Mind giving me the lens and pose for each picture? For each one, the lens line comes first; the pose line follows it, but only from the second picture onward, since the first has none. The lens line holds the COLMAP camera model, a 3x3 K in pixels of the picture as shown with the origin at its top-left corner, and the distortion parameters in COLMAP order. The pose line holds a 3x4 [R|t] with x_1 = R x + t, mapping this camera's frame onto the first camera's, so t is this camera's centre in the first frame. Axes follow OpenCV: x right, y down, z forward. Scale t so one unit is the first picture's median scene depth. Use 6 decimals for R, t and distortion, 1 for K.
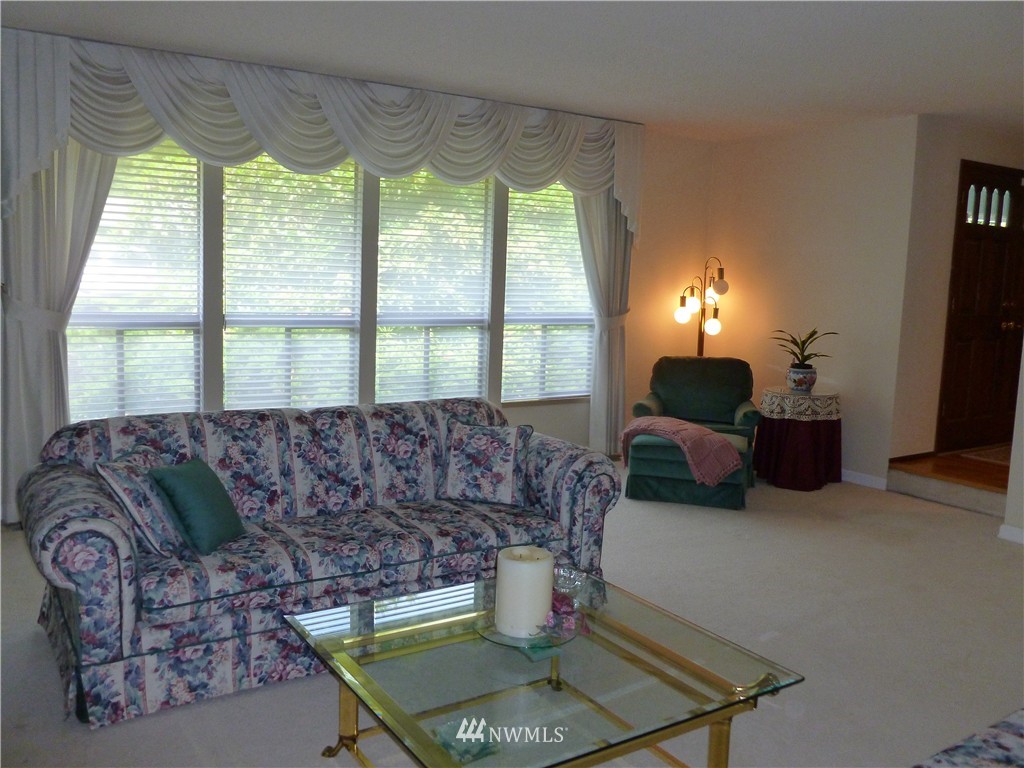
lens RADIAL K [[870.7, 0, 512.4], [0, 870.7, 380.0], [0, 0, 1]] dist [-0.042387, -0.007927]
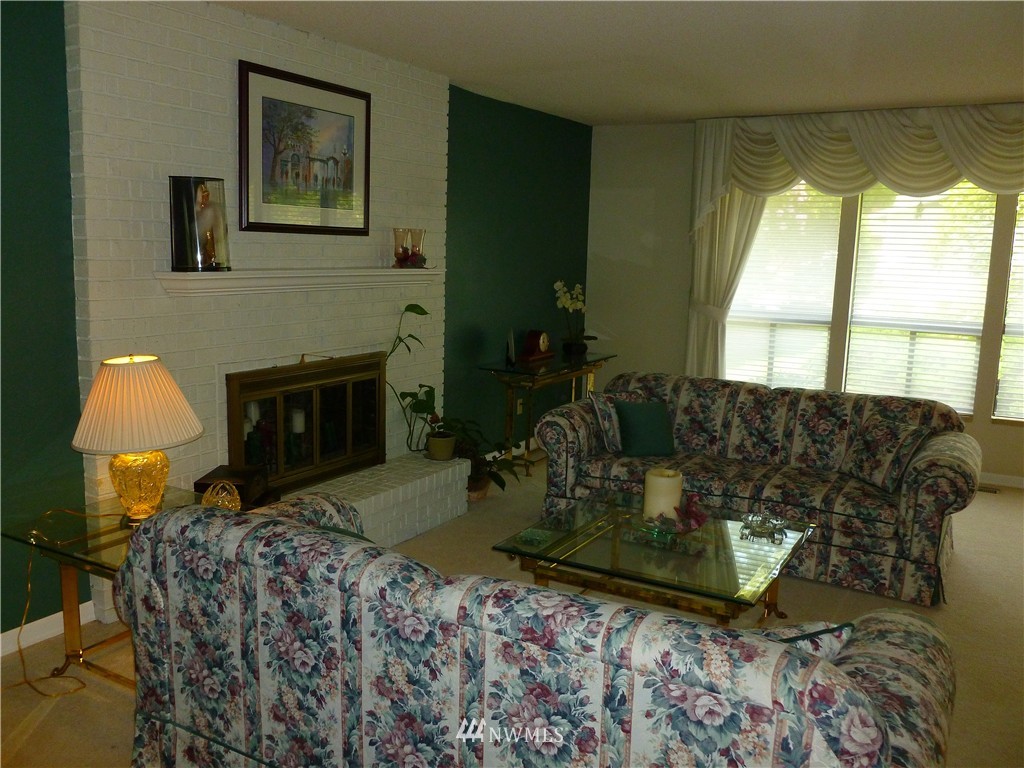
lens RADIAL K [[870.7, 0, 512.3], [0, 870.7, 387.1], [0, 0, 1]] dist [-0.042387, -0.007927]
pose [[0.441403, 0.116863, -0.889666, 0.802128], [-0.112786, 0.990845, 0.074195, -0.019800], [0.890192, 0.067592, 0.450543, 0.048021]]
